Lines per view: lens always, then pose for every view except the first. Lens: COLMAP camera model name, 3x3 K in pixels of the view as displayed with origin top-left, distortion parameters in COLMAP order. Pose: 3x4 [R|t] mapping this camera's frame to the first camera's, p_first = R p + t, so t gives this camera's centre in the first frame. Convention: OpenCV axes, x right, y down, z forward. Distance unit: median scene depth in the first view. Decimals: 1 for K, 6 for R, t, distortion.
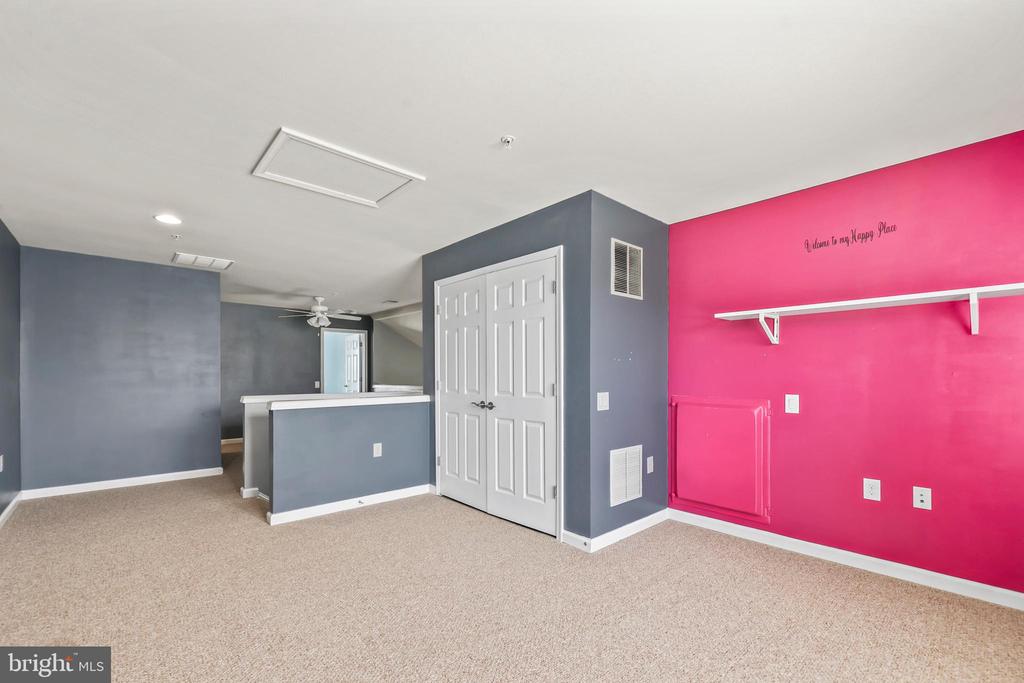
lens RADIAL K [[441.5, 0, 511.8], [0, 441.5, 370.1], [0, 0, 1]] dist [-0.001140, -0.000127]
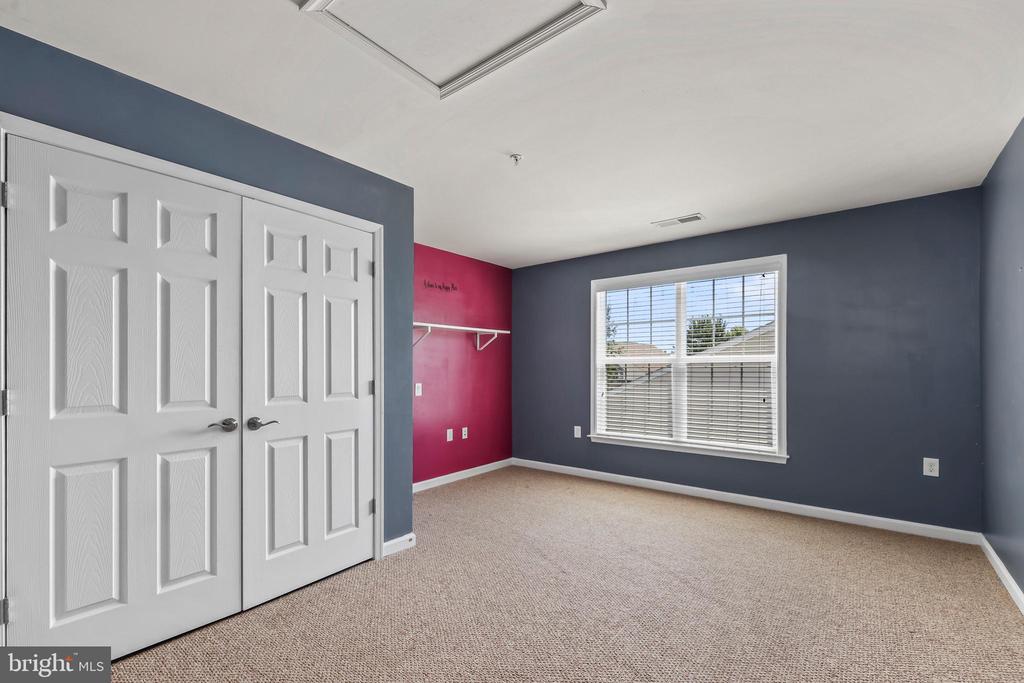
lens RADIAL K [[441.5, 0, 511.8], [0, 441.5, 370.1], [0, 0, 1]] dist [-0.001140, -0.000127]
pose [[-0.155595, -0.001499, 0.987820, -0.773437], [-0.000048, 0.999999, 0.001510, 0.008914], [-0.987821, 0.000188, -0.155595, 0.843885]]
